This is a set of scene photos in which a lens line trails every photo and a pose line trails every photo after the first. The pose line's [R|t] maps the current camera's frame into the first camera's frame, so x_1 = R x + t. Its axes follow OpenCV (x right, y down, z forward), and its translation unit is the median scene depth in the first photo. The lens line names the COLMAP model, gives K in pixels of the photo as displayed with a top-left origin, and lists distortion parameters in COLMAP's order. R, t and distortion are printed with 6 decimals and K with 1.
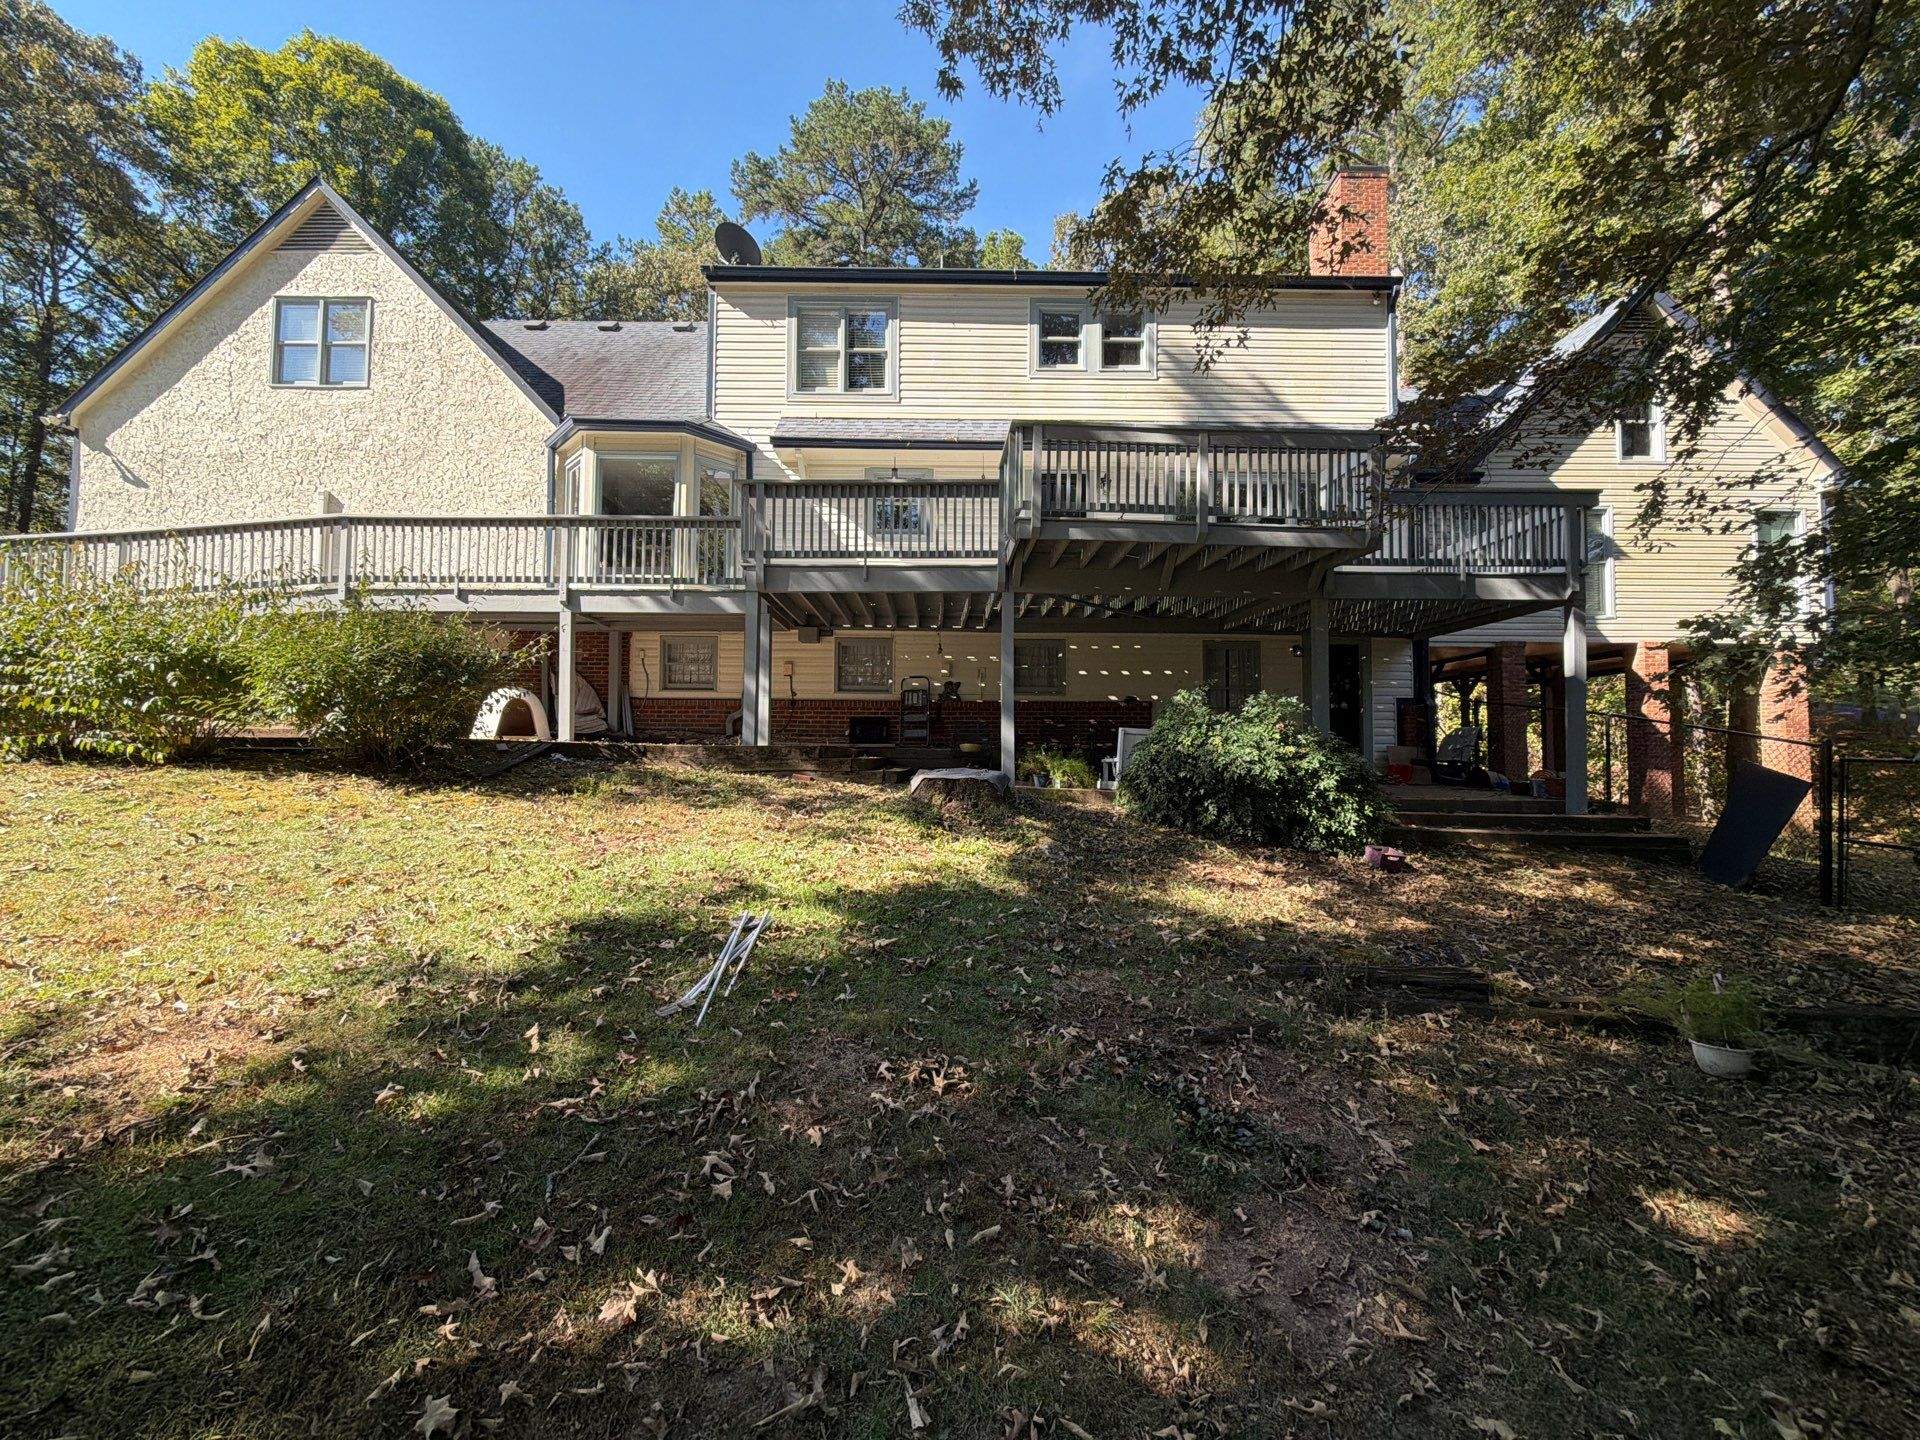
lens RADIAL K [[781.1, 0, 962.3], [0, 781.1, 715.5], [0, 0, 1]] dist [-0.000286, -0.000758]
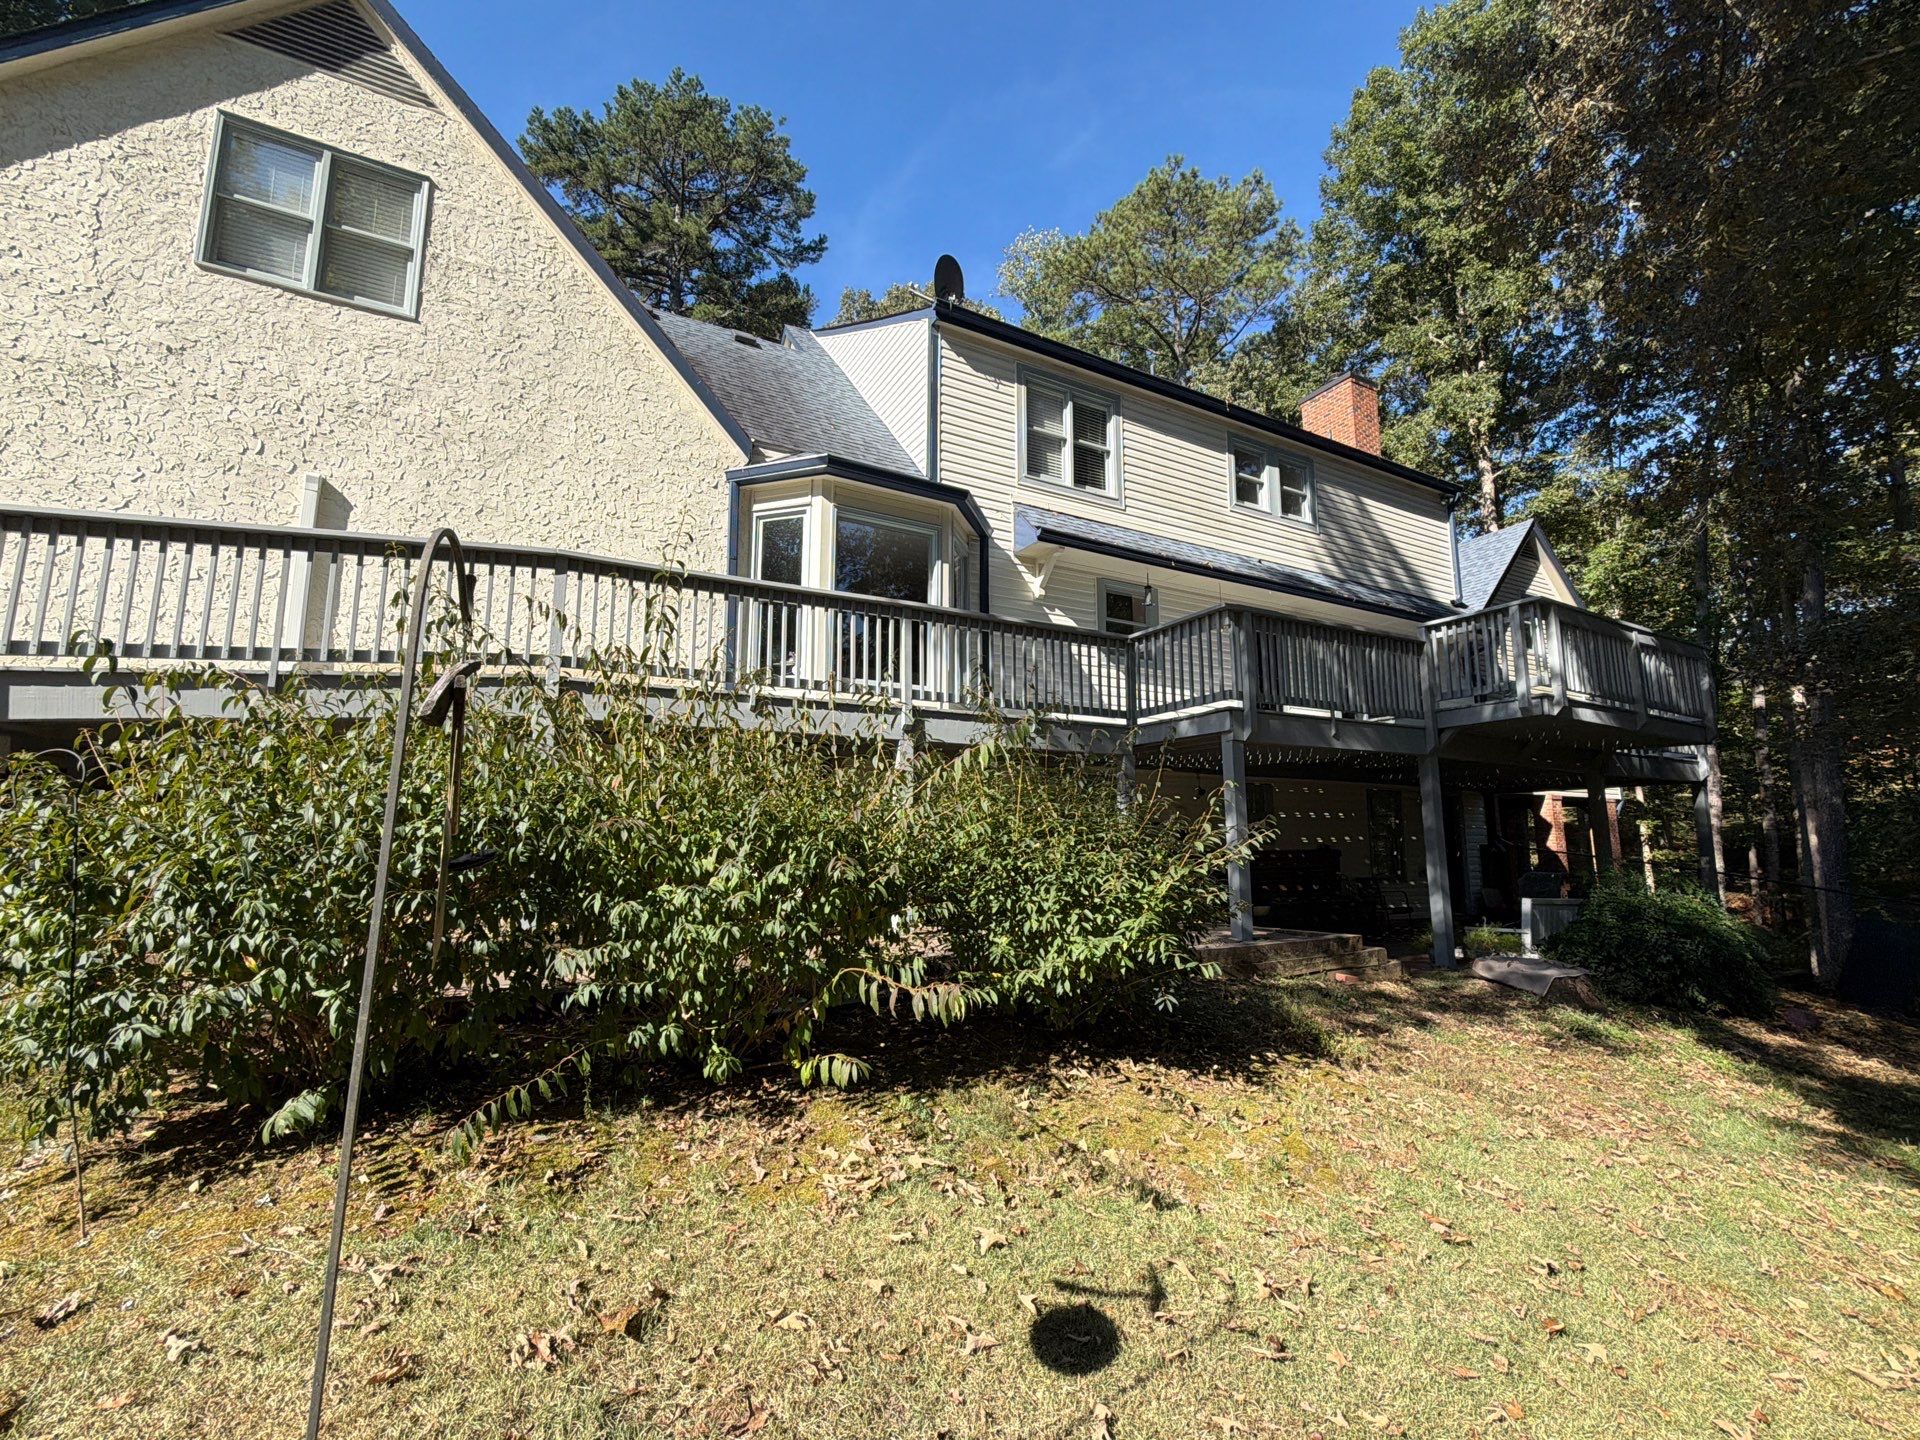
lens RADIAL K [[837.3, 0, 964.0], [0, 837.3, 722.0], [0, 0, 1]] dist [0.002190, -0.000141]
pose [[0.878093, 0.063154, 0.474303, -0.815034], [-0.017249, 0.994785, -0.100523, -0.075713], [-0.478178, 0.080087, 0.874604, 0.331510]]
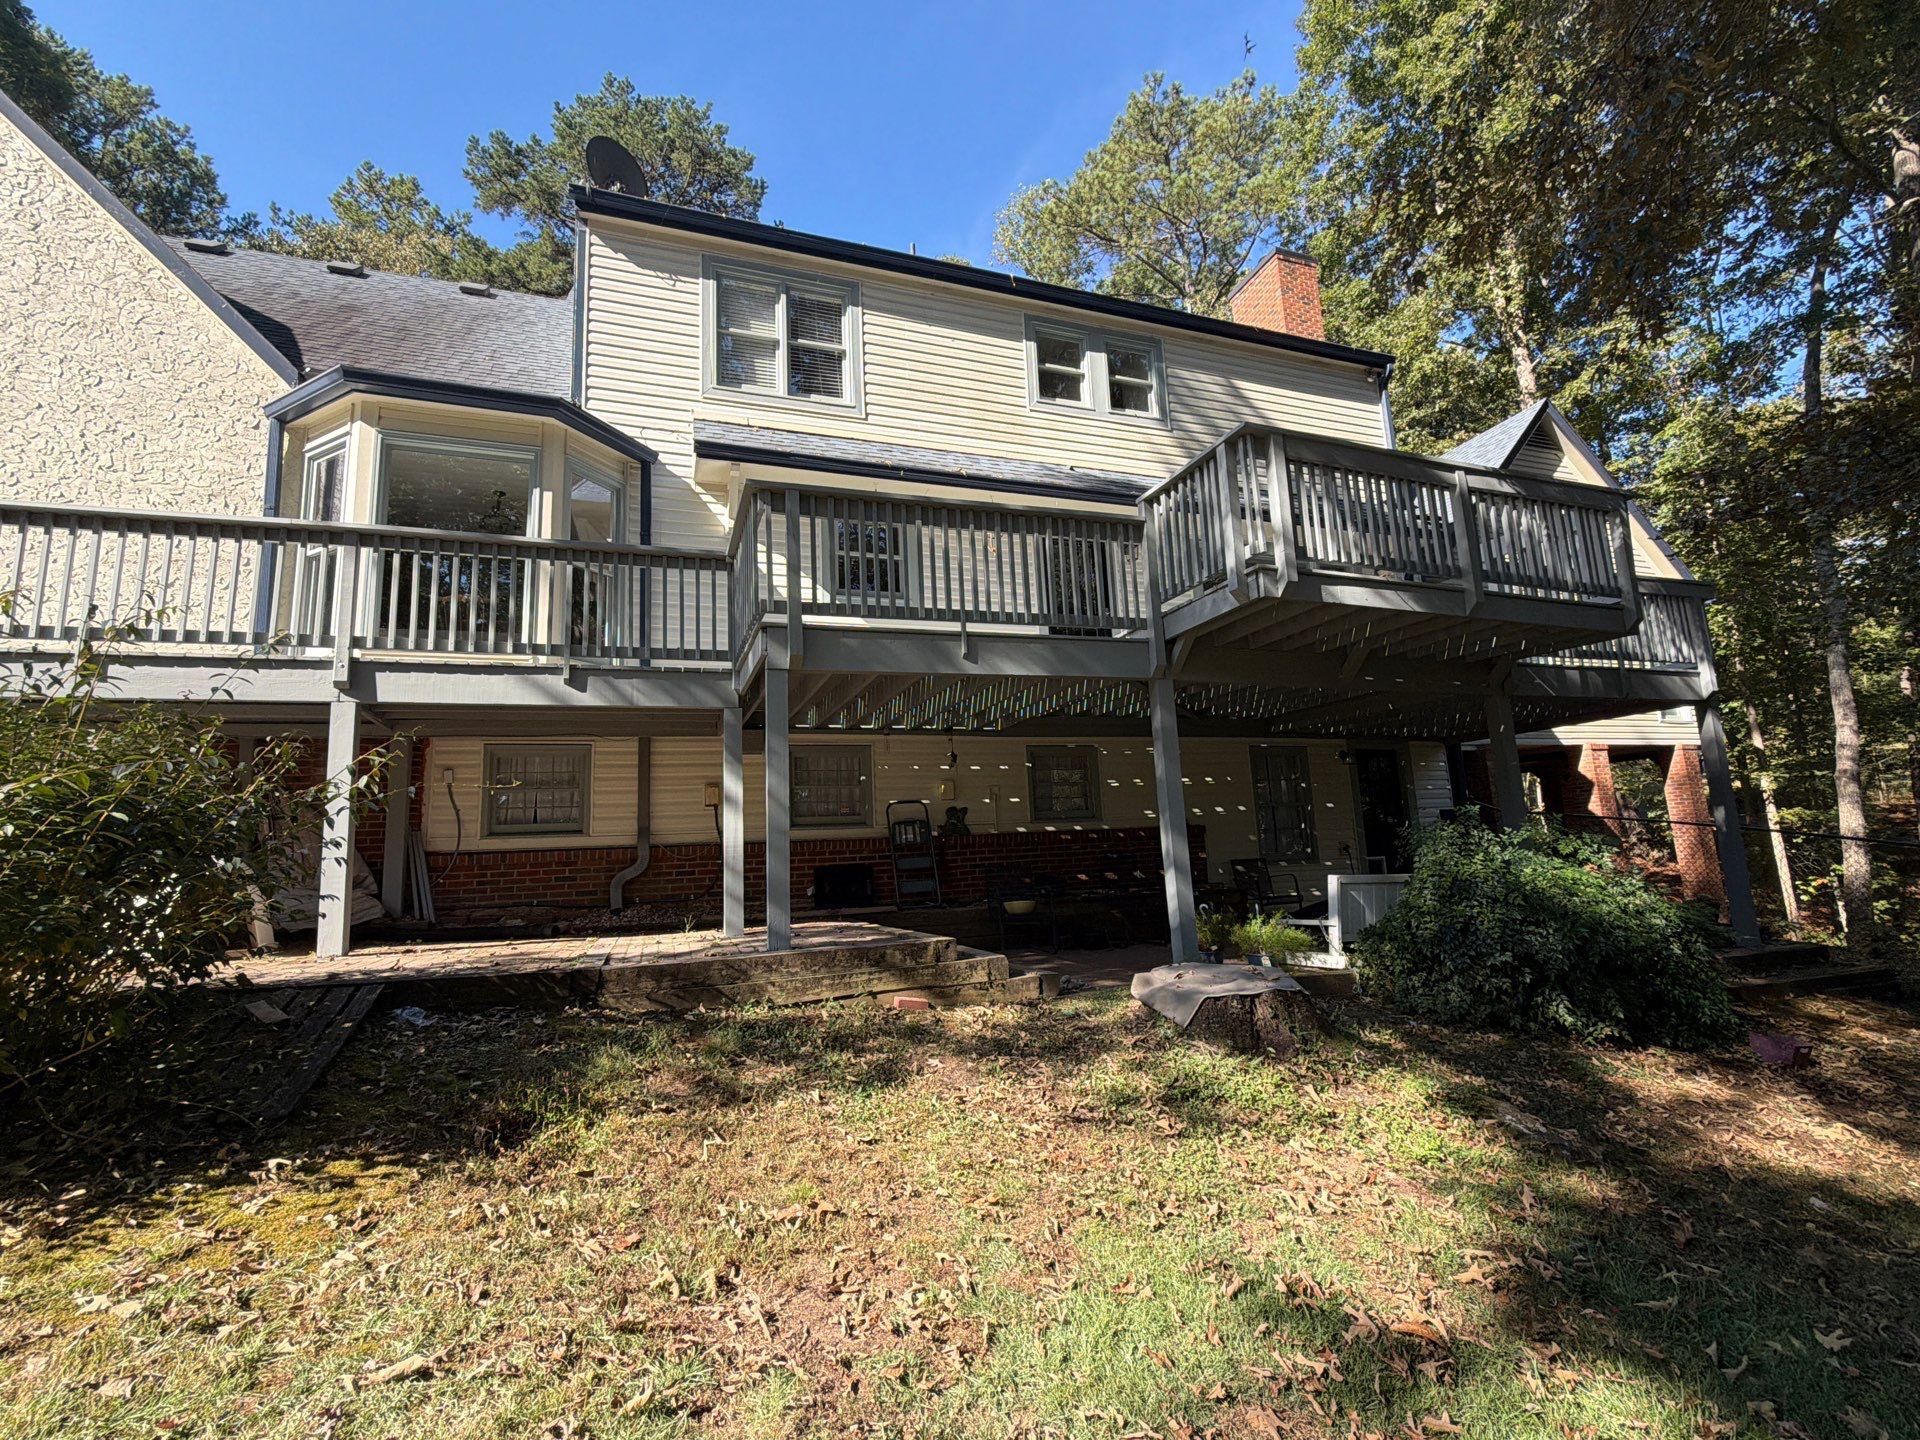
lens RADIAL K [[837.3, 0, 962.8], [0, 837.3, 723.7], [0, 0, 1]] dist [0.002190, -0.000141]
pose [[0.944912, 0.001640, 0.327322, -0.298884], [0.036571, 0.993197, -0.110550, -0.040385], [-0.325276, 0.116431, 0.938424, 0.336597]]
